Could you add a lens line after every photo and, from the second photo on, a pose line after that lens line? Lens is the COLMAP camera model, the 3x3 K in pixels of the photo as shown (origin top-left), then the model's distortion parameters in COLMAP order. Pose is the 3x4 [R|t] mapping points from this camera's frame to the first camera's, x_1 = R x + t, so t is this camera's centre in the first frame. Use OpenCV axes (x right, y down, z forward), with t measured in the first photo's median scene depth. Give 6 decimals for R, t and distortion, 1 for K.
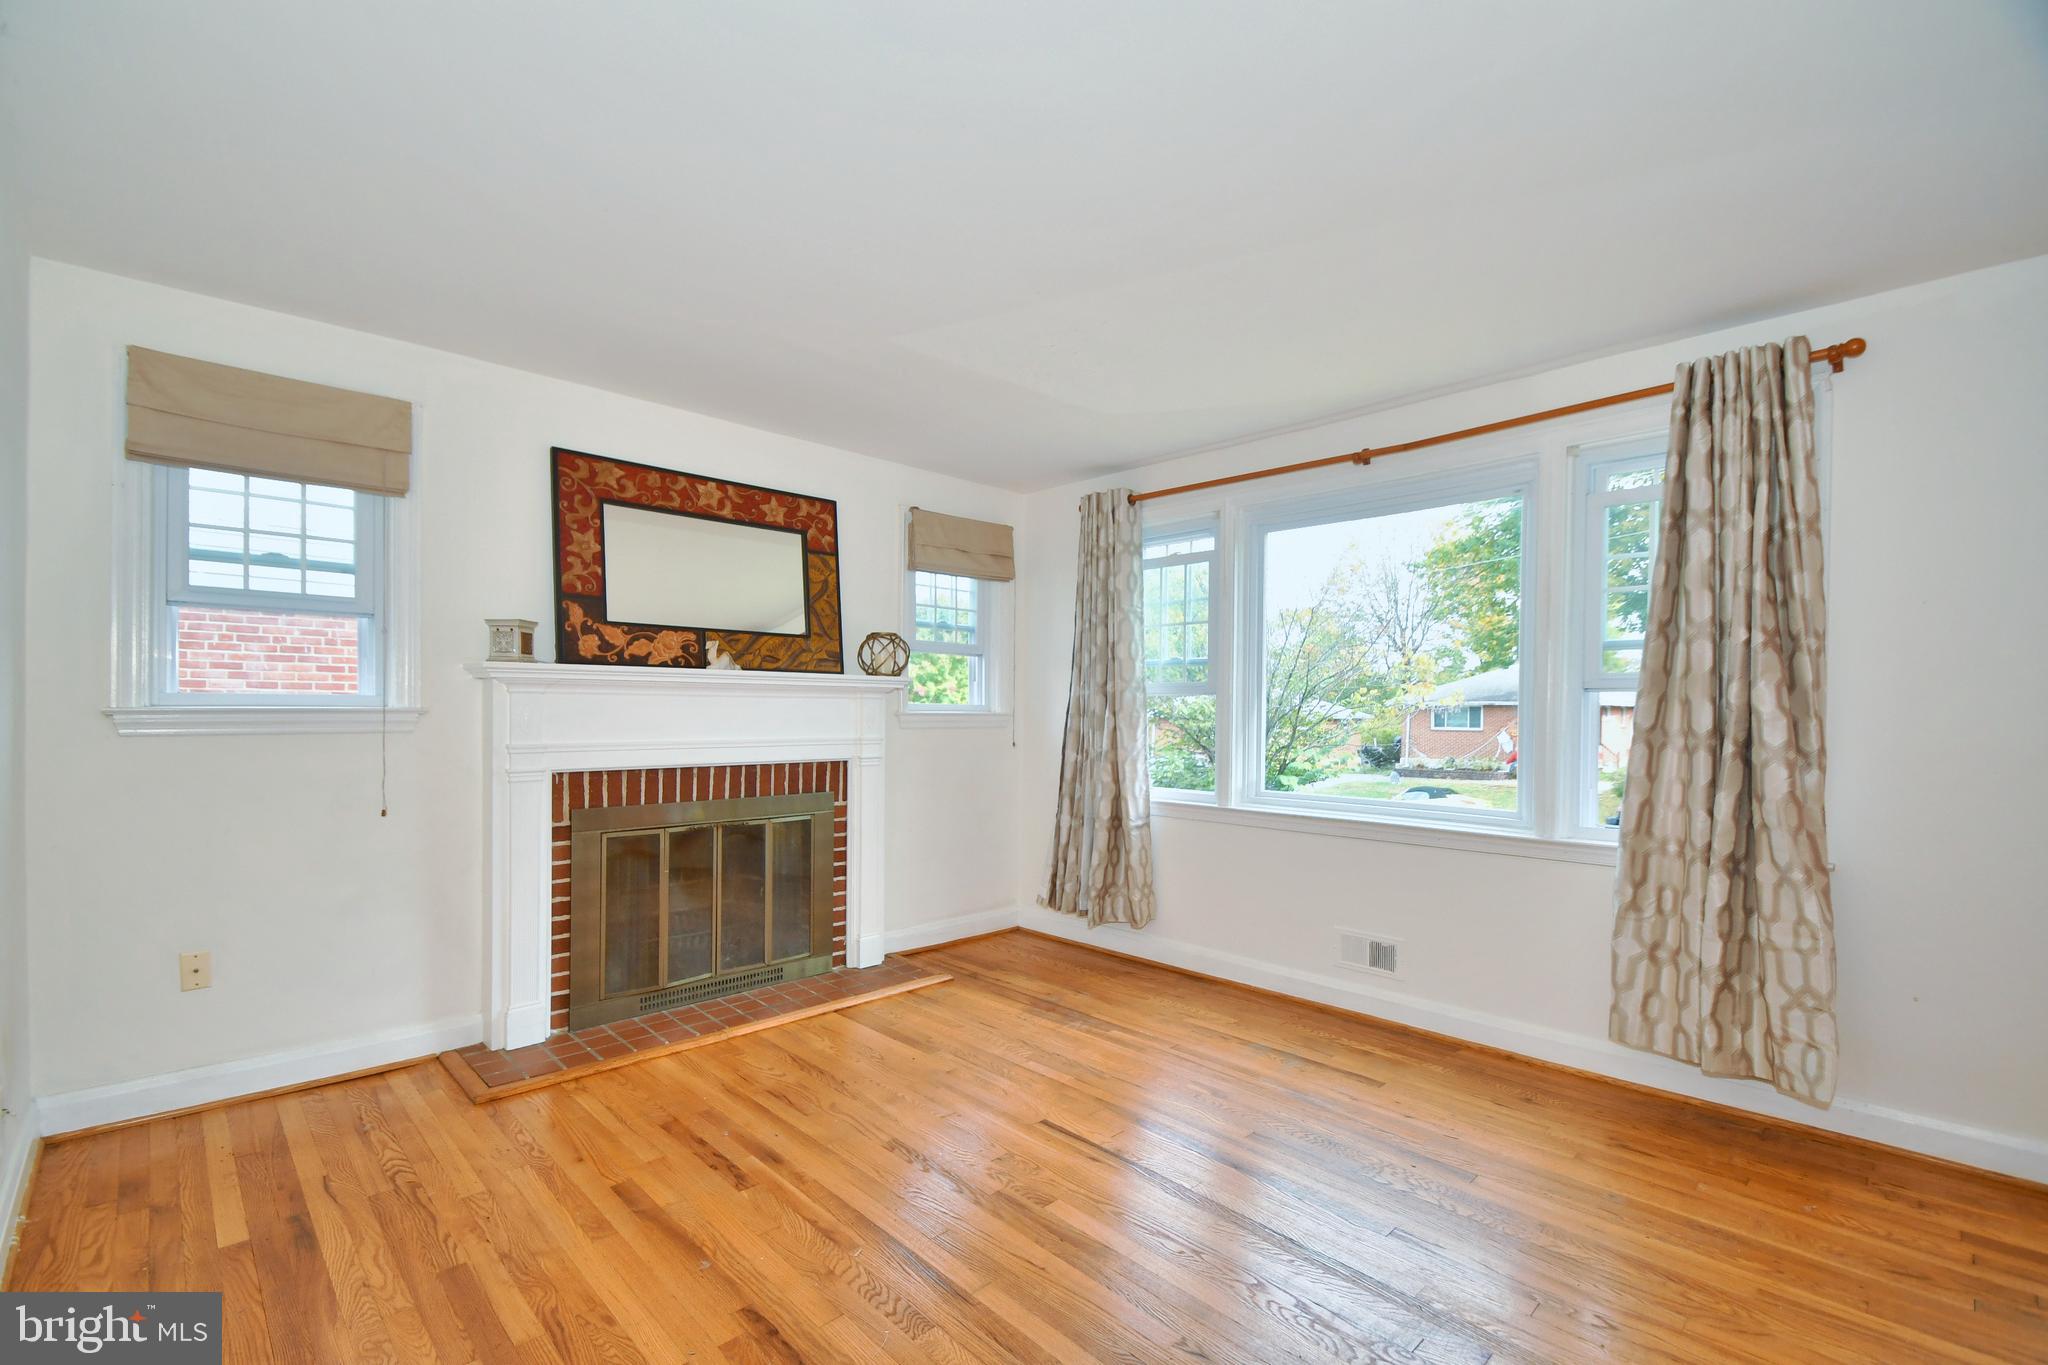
lens RADIAL K [[896.6, 0, 1002.6], [0, 896.6, 716.9], [0, 0, 1]] dist [0.017382, -0.016476]
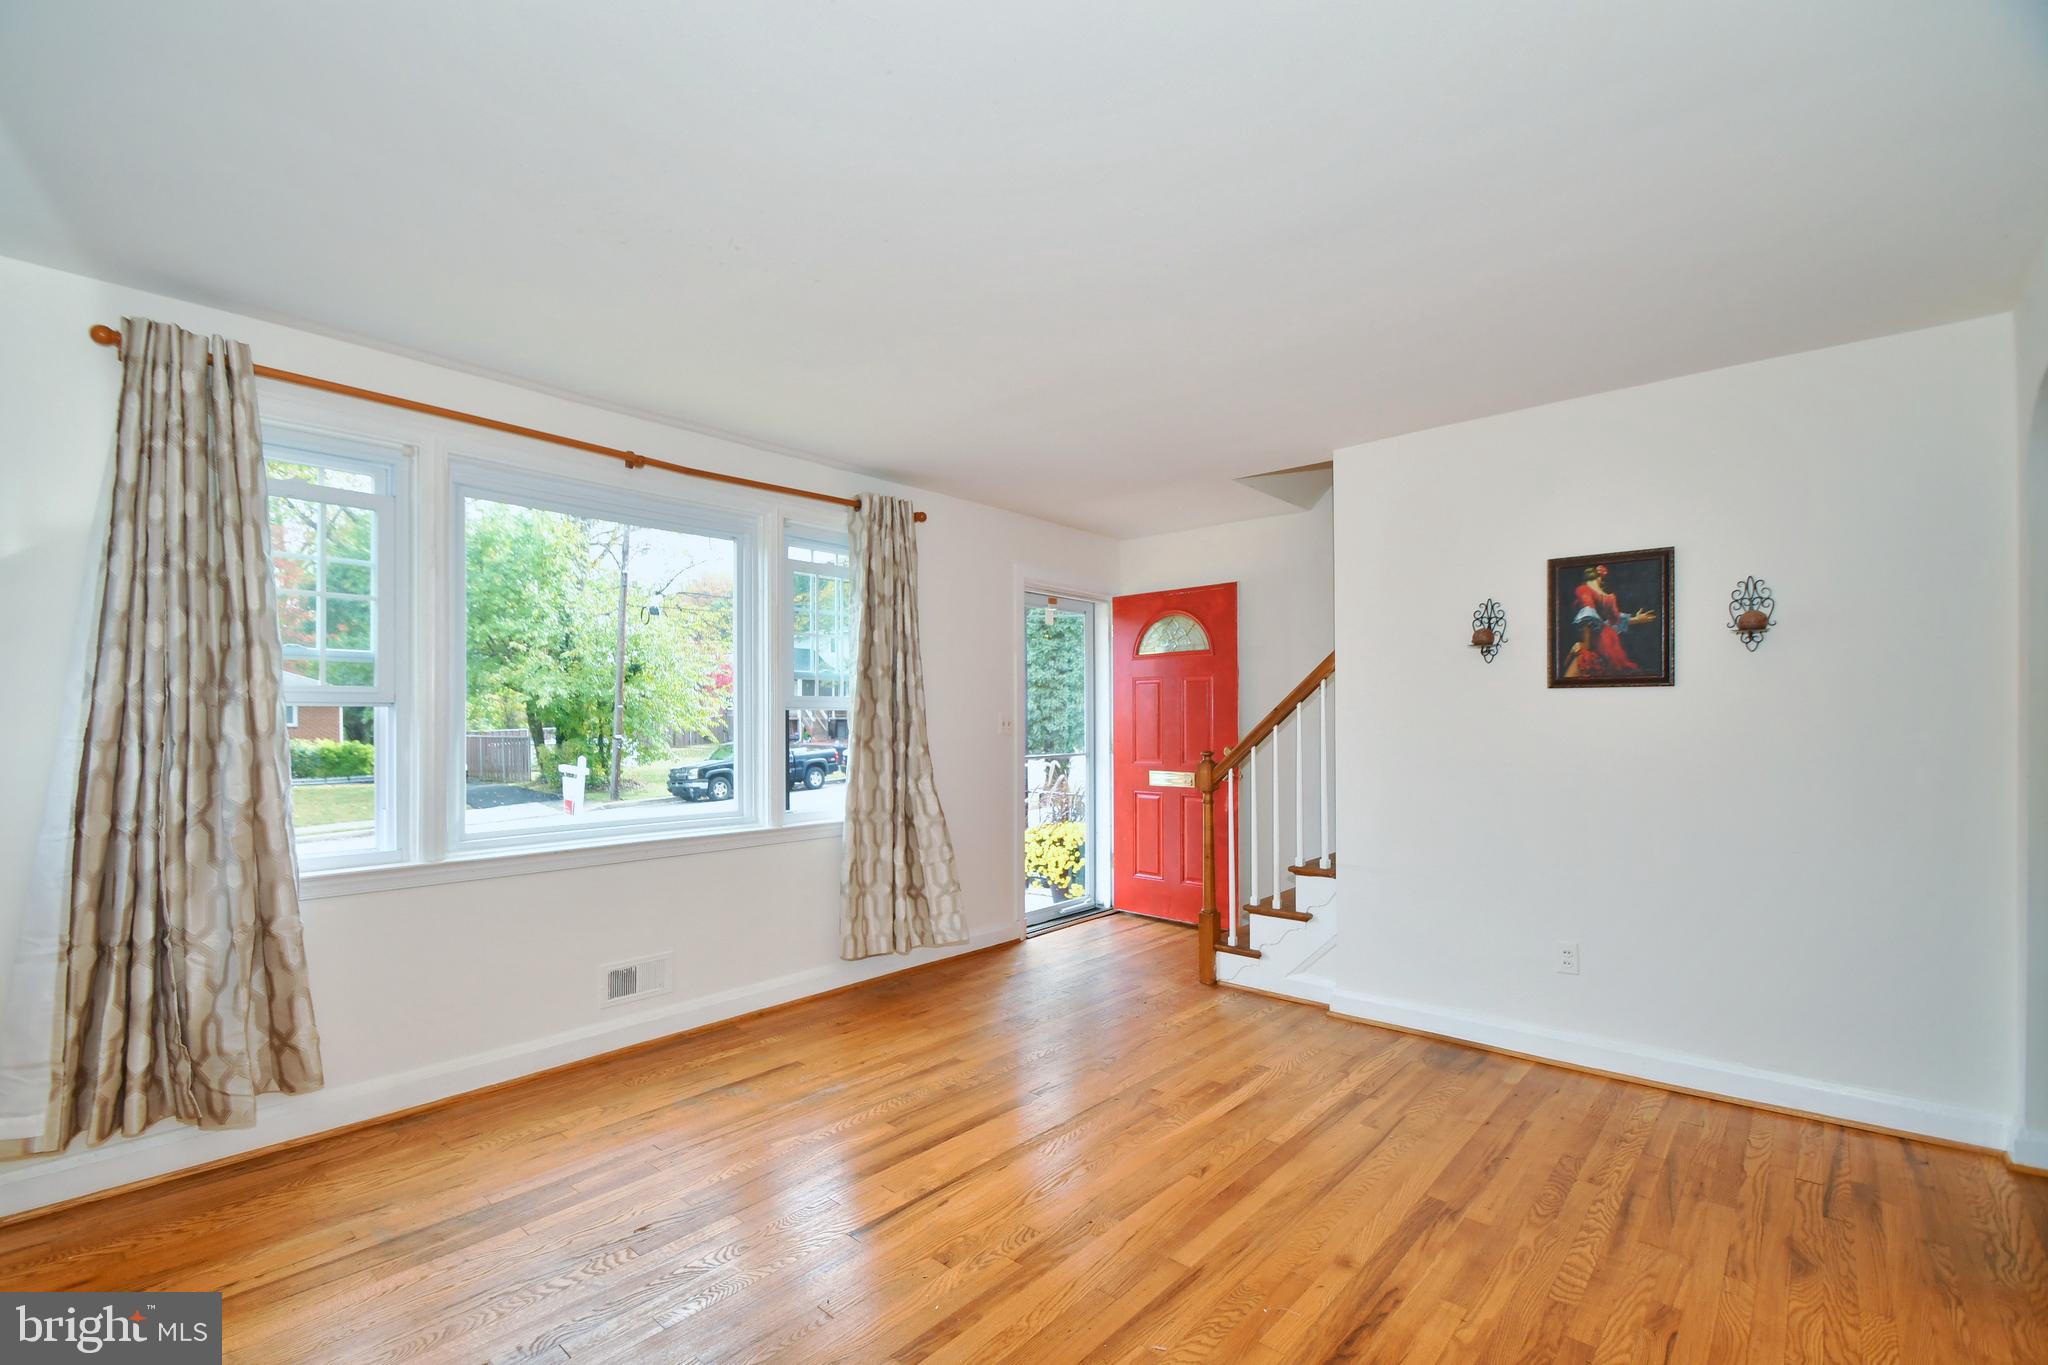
lens RADIAL K [[896.6, 0, 1002.6], [0, 896.6, 716.9], [0, 0, 1]] dist [0.017382, -0.016476]
pose [[-0.072794, -0.006164, 0.997328, -0.598381], [0.007188, 0.999952, 0.006705, -0.021472], [-0.997321, 0.007657, -0.072746, 0.703982]]
